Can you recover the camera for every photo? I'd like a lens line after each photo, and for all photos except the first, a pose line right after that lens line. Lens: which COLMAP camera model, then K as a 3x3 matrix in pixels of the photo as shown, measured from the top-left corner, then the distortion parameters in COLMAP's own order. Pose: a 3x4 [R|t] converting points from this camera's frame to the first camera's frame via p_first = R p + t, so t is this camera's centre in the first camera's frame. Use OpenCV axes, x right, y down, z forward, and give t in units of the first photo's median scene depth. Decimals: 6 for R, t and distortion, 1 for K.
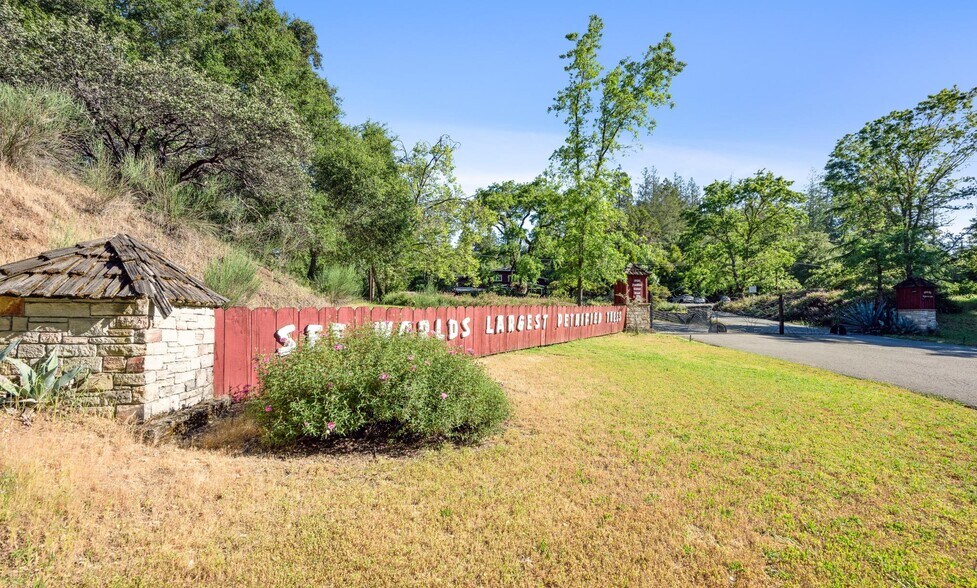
lens RADIAL K [[401.0, 0, 564.5], [0, 401.0, 310.7], [0, 0, 1]] dist [-0.001977, -0.000410]
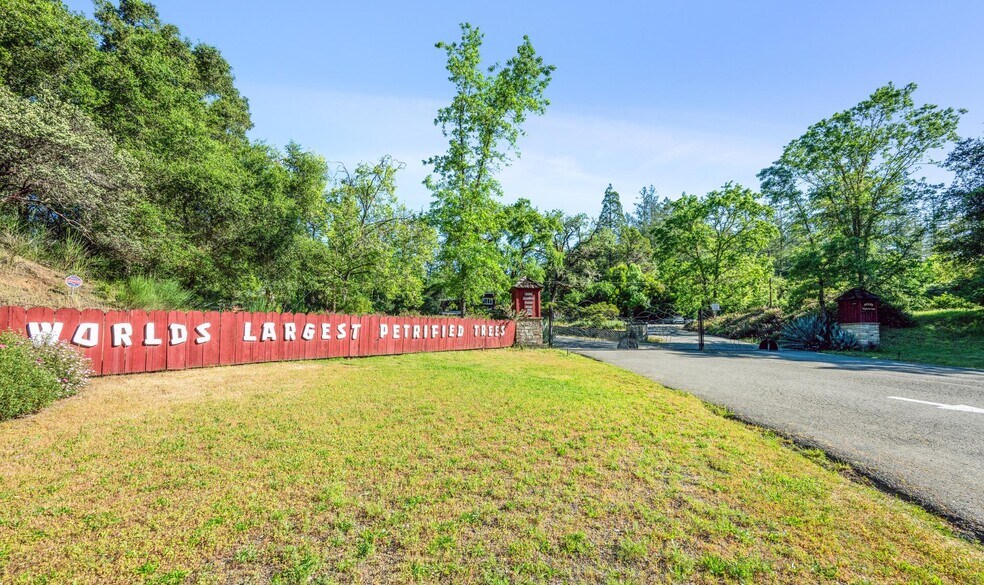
lens RADIAL K [[408.8, 0, 549.9], [0, 408.8, 328.6], [0, 0, 1]] dist [-0.004916, 0.000747]
pose [[0.998624, -0.010364, -0.051400, 0.212478], [0.009508, 0.999812, -0.016879, 0.018365], [0.051565, 0.016367, 0.998536, 0.018146]]
